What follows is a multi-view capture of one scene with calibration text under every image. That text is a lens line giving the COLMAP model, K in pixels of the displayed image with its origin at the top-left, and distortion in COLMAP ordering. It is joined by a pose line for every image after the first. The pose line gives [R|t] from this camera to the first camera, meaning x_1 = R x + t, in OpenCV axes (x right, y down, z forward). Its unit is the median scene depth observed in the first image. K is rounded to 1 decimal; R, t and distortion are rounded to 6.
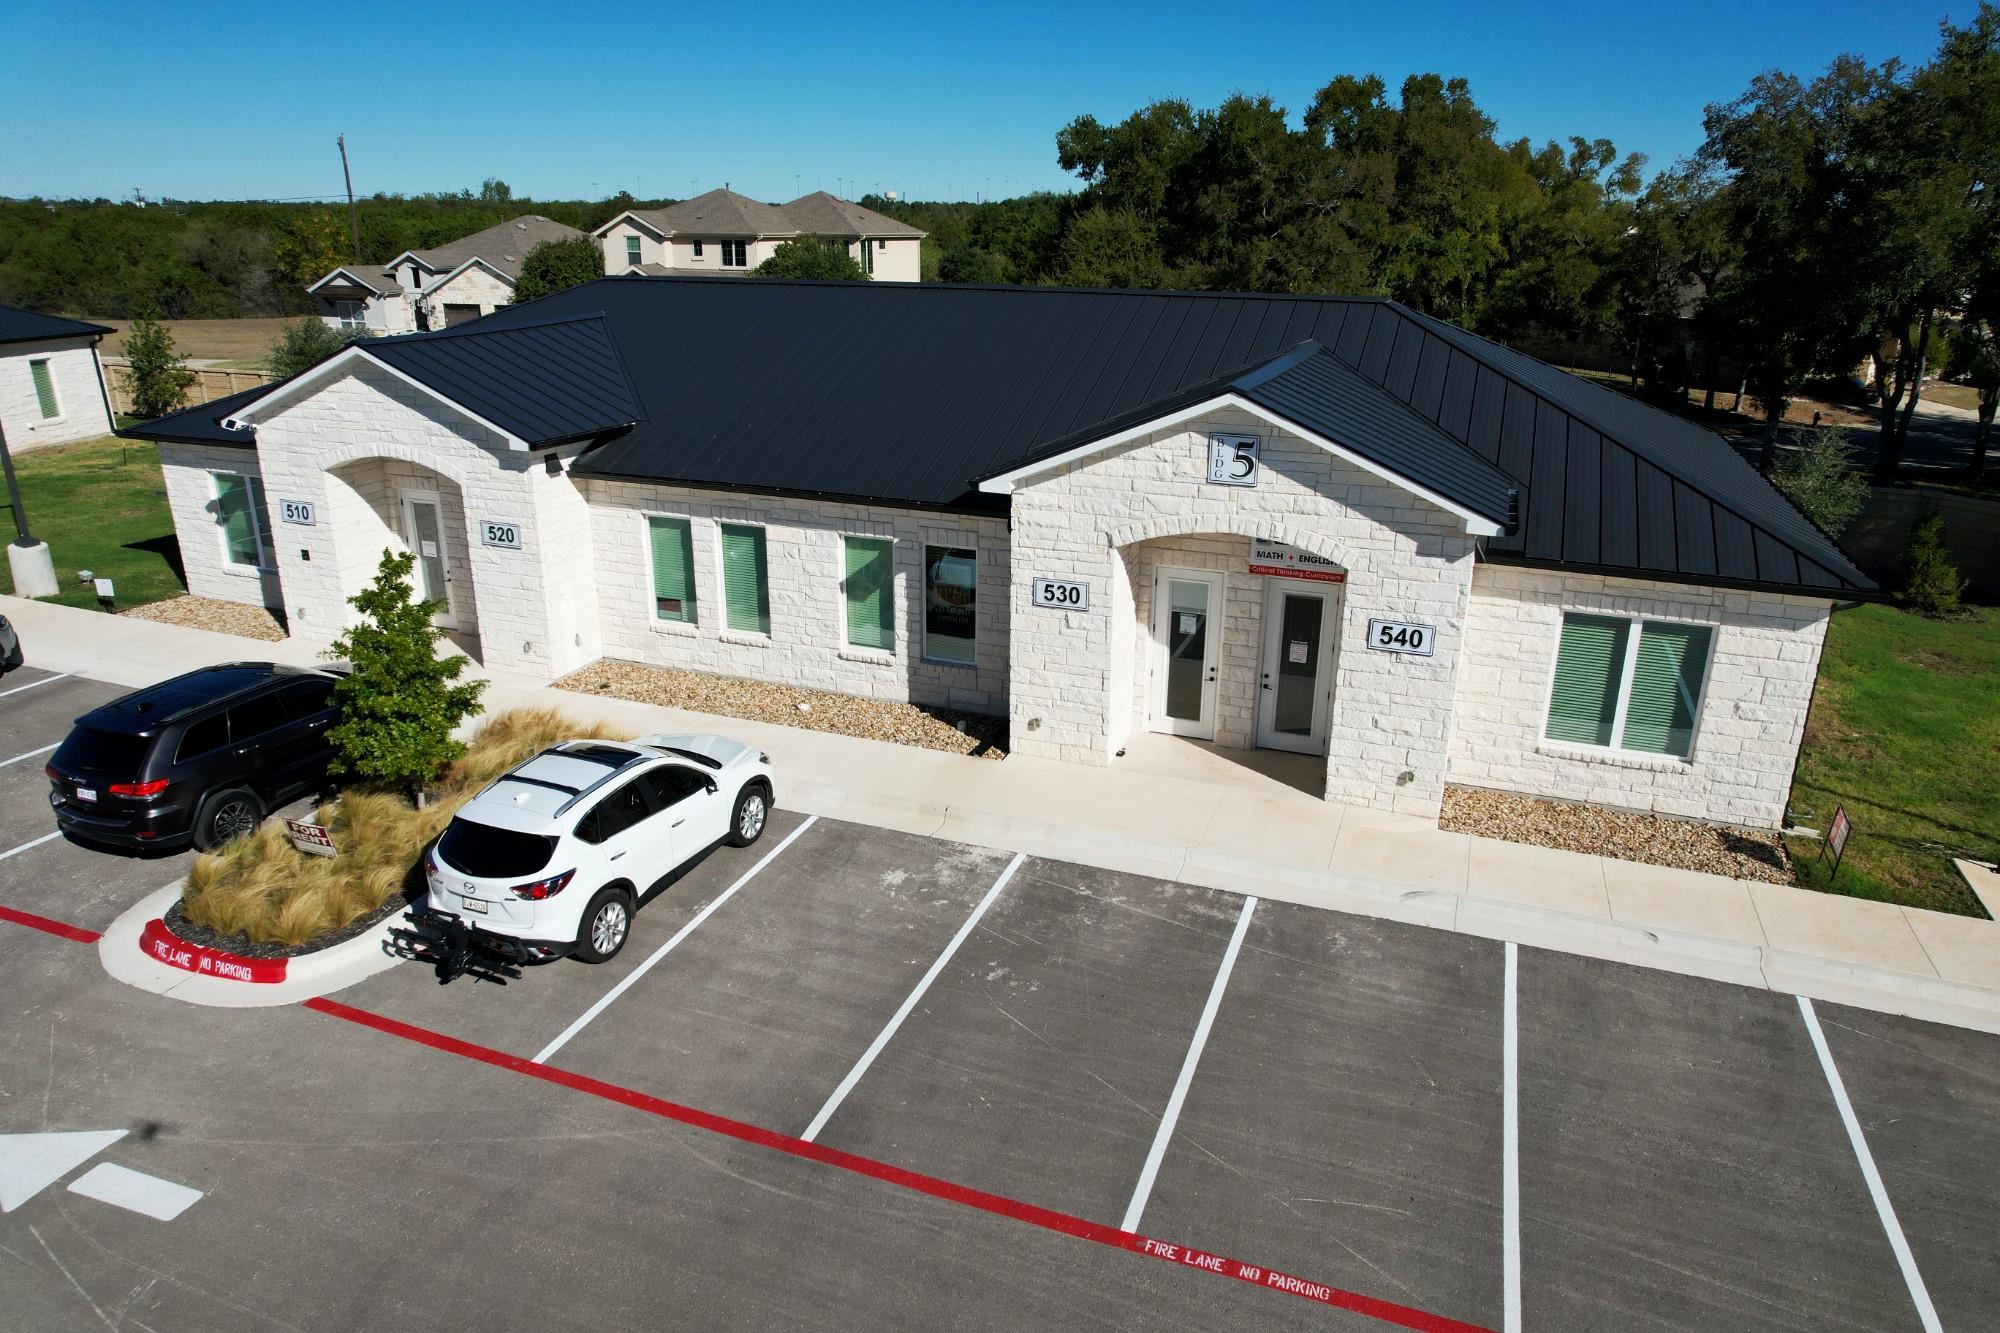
lens RADIAL K [[1272.8, 0, 1000.0], [0, 1272.8, 666.5], [0, 0, 1]] dist [-0.074983, 0.058098]
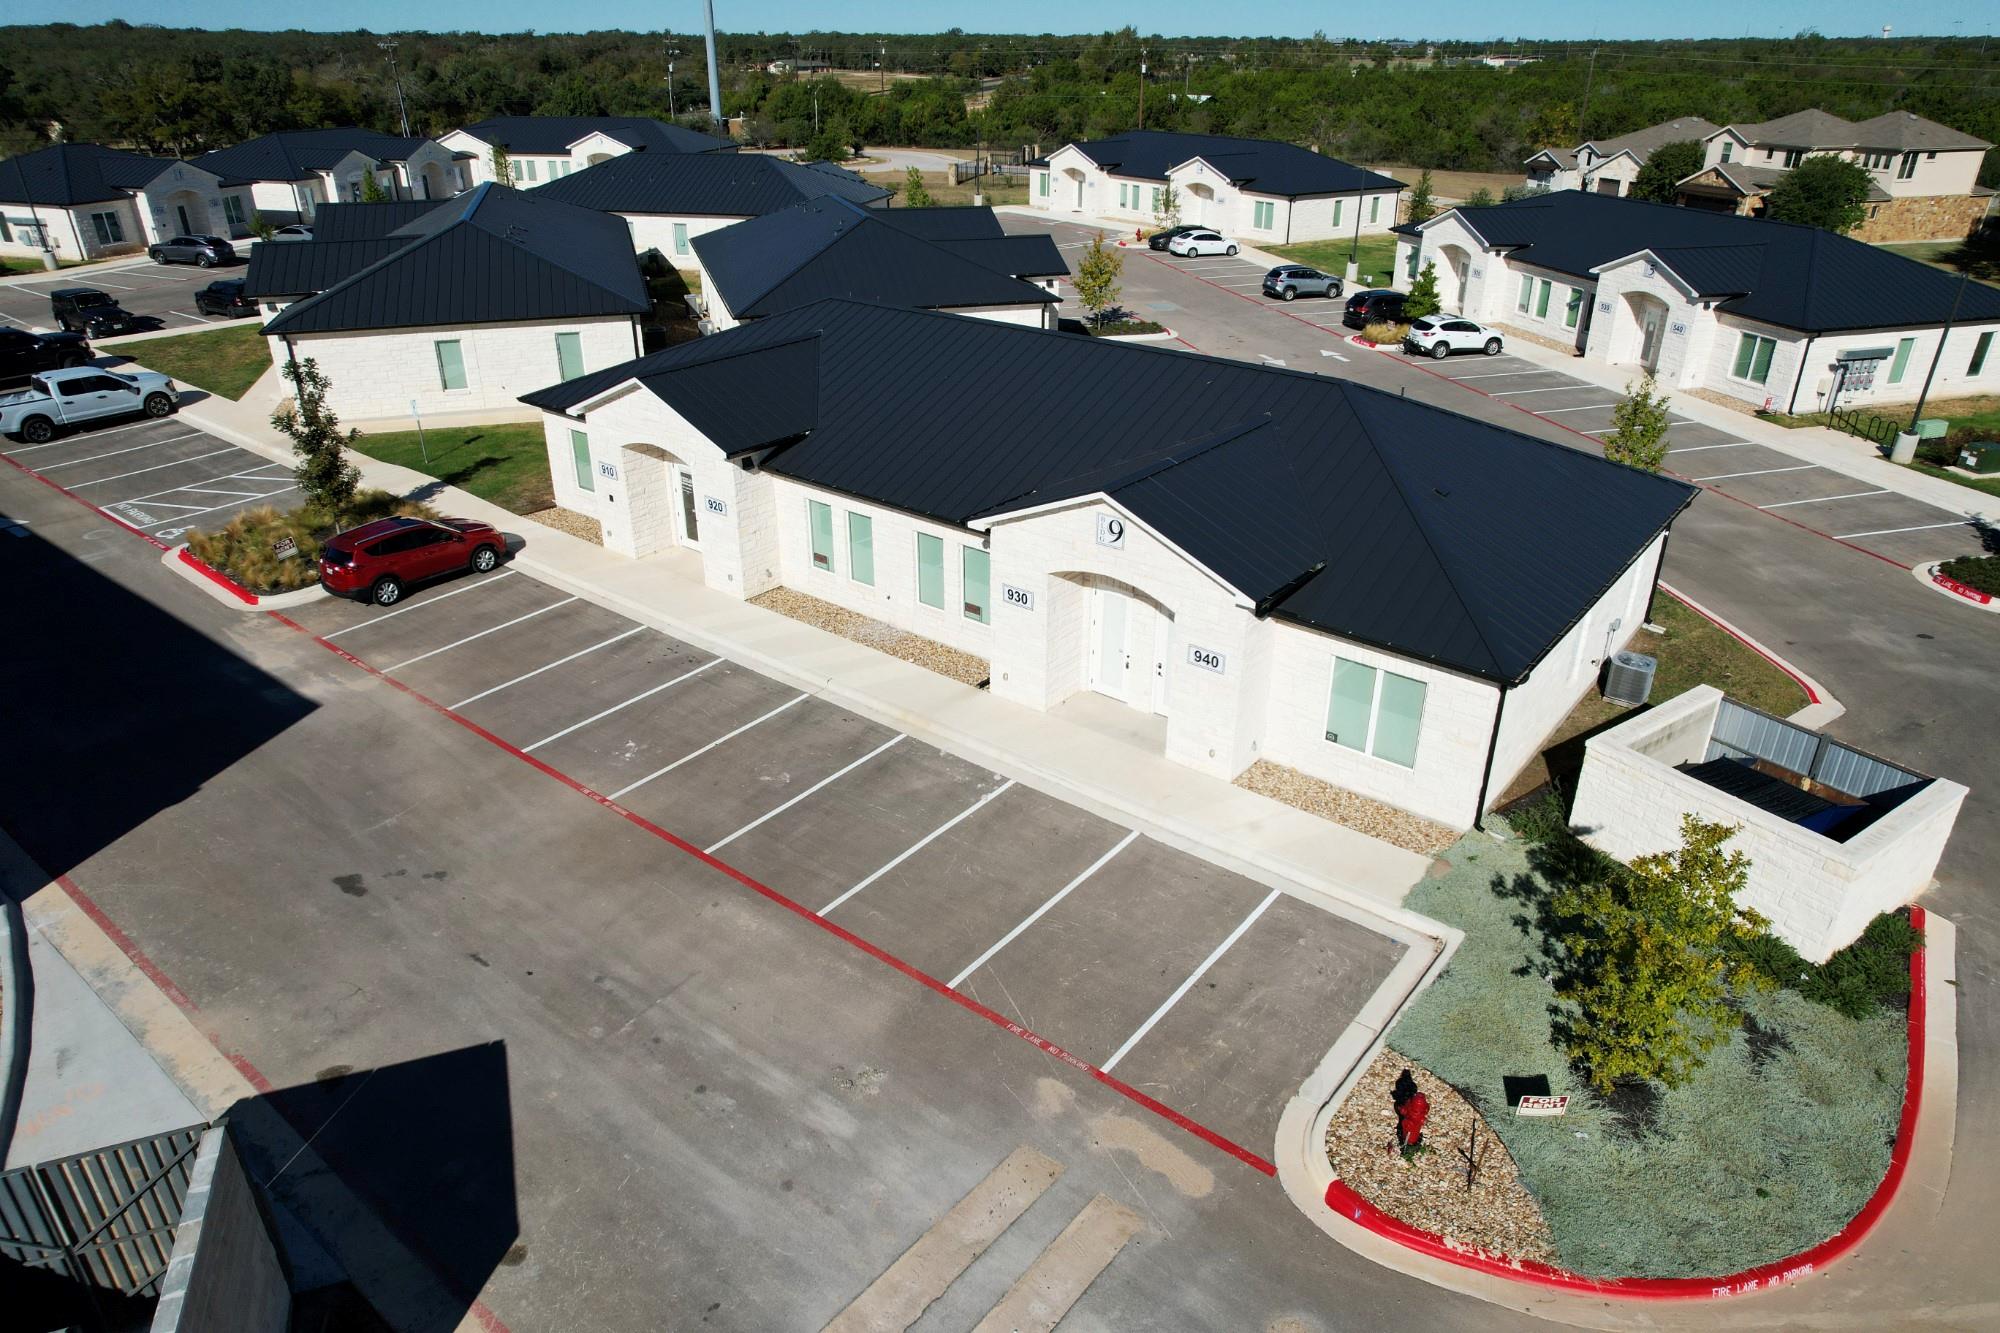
lens RADIAL K [[1272.8, 0, 1000.0], [0, 1272.8, 666.5], [0, 0, 1]] dist [-0.074983, 0.058098]
pose [[0.601454, 0.345787, -0.720197, 1.482459], [-0.258133, 0.937238, 0.234420, 0.390016], [0.756055, 0.044914, 0.652965, -1.912121]]
